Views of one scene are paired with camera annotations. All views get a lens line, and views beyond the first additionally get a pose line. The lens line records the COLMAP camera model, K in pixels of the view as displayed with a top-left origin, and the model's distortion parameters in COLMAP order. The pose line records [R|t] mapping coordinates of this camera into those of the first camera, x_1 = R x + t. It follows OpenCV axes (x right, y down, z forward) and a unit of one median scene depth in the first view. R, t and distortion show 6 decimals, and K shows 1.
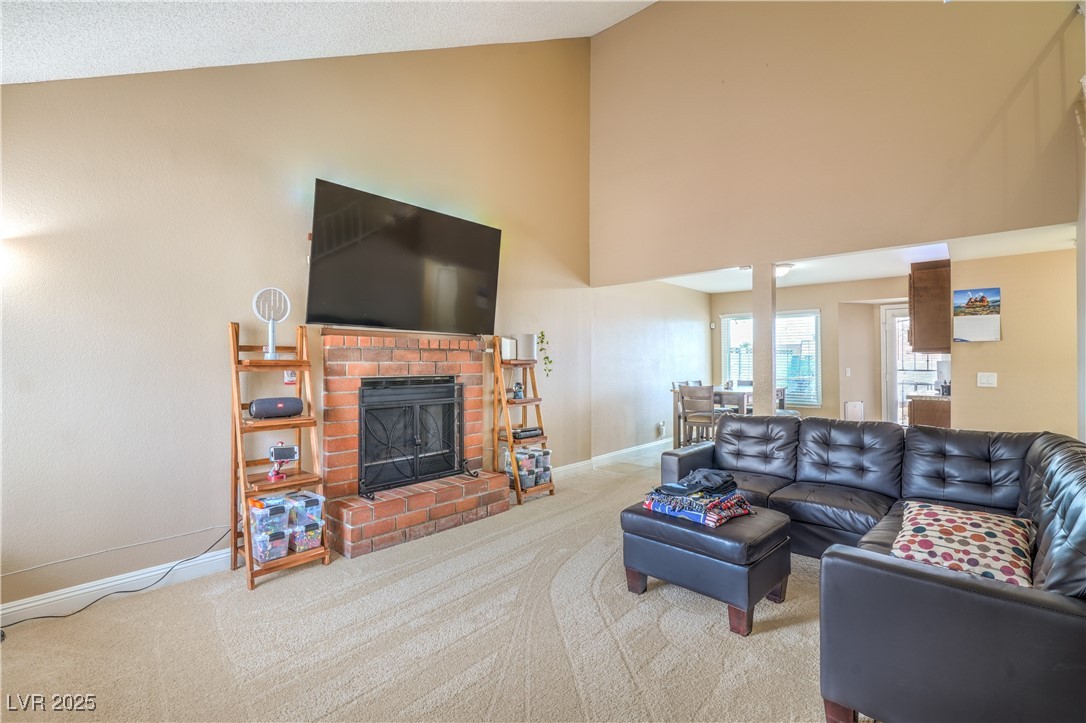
lens RADIAL K [[497.5, 0, 542.2], [0, 497.5, 360.8], [0, 0, 1]] dist [0.001479, 0.000106]
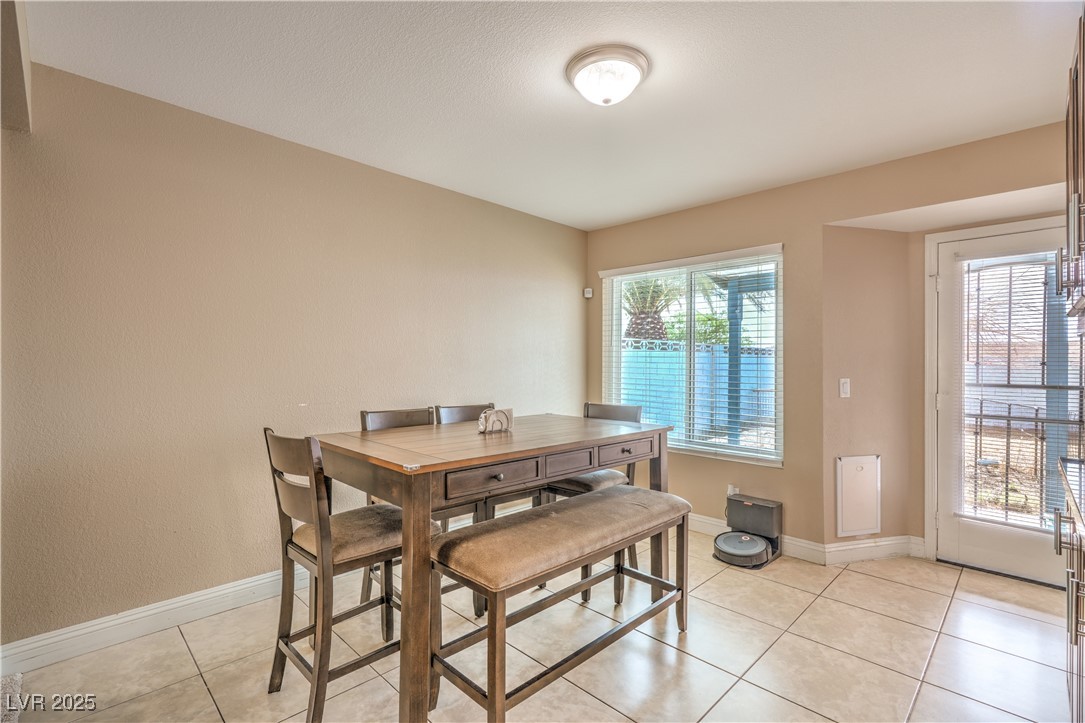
lens RADIAL K [[497.1, 0, 543.9], [0, 497.1, 368.0], [0, 0, 1]] dist [0.001479, 0.000106]
pose [[0.999103, 0.012532, -0.040458, 0.365789], [-0.012385, 0.999916, 0.003876, 0.007016], [0.040504, -0.003372, 0.999174, 0.551851]]
